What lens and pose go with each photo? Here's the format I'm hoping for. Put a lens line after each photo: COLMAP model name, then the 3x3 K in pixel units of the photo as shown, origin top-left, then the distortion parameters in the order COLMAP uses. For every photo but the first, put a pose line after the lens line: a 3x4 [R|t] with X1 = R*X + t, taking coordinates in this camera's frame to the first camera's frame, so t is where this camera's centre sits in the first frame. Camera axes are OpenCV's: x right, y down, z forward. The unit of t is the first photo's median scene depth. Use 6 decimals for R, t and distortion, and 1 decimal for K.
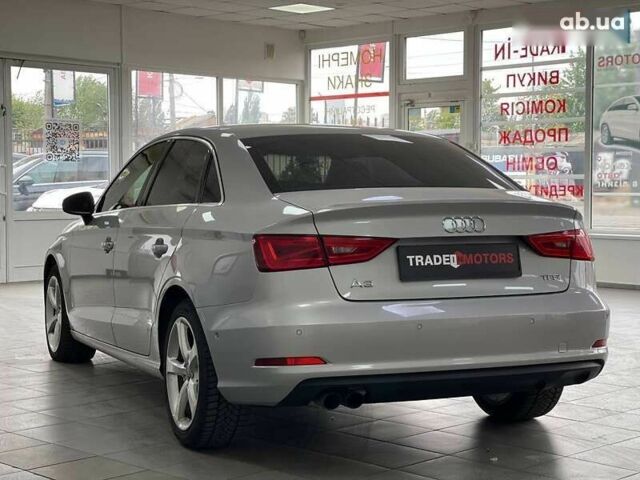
lens RADIAL K [[1182.3, 0, 320.0], [0, 1182.3, 240.0], [0, 0, 1]] dist [0.200859, -0.022665]
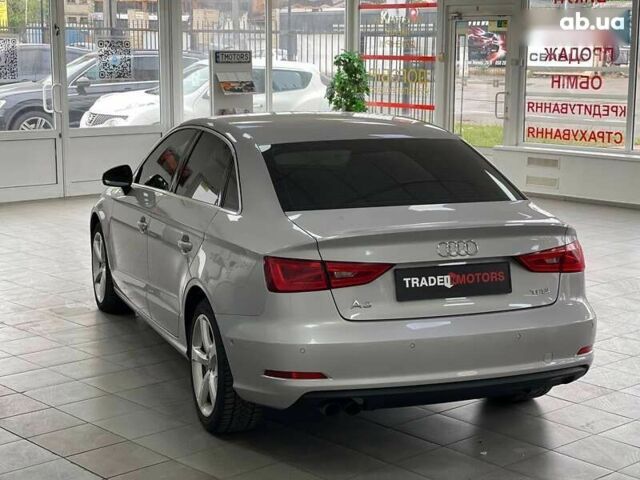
lens RADIAL K [[1182.3, 0, 320.0], [0, 1182.3, 240.0], [0, 0, 1]] dist [0.200859, -0.022665]
pose [[0.998465, 0.013630, -0.053683, 0.049928], [-0.007186, 0.992934, 0.118447, -0.137564], [0.054918, -0.117880, 0.991508, -0.075715]]
